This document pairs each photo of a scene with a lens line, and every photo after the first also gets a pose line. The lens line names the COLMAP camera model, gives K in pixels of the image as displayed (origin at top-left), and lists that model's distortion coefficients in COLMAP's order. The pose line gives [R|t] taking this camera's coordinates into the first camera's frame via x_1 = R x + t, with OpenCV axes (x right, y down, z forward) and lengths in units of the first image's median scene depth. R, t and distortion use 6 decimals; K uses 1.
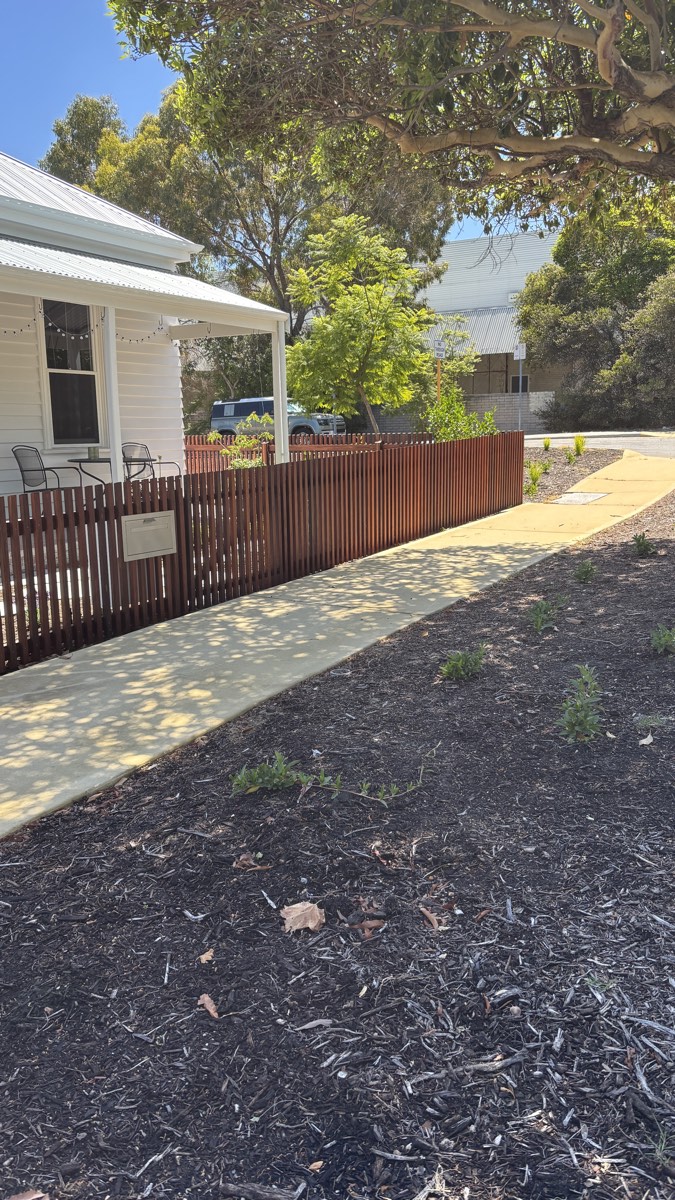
lens RADIAL K [[879.6, 0, 337.5], [0, 879.6, 600.0], [0, 0, 1]] dist [0.028192, -0.032320]
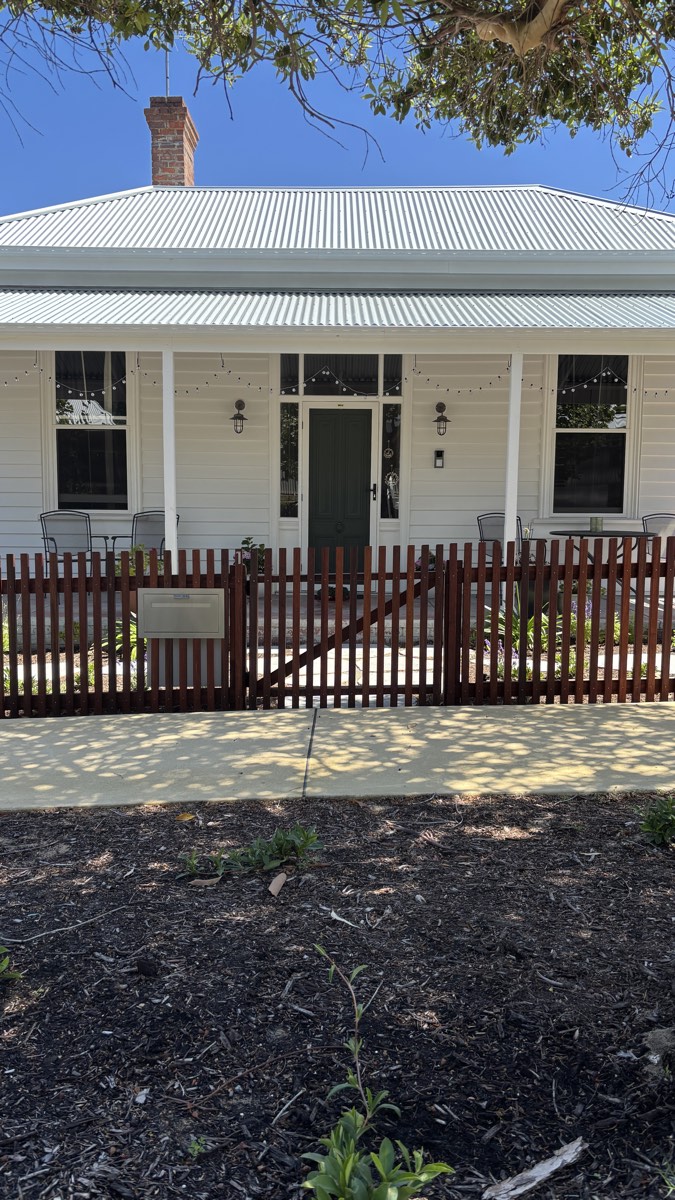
lens RADIAL K [[879.6, 0, 337.5], [0, 879.6, 600.0], [0, 0, 1]] dist [0.028192, -0.032320]
pose [[0.537205, 0.114090, -0.835700, 0.606951], [-0.176203, 0.984128, 0.021087, -0.133937], [0.824841, 0.135925, 0.548782, 0.652066]]
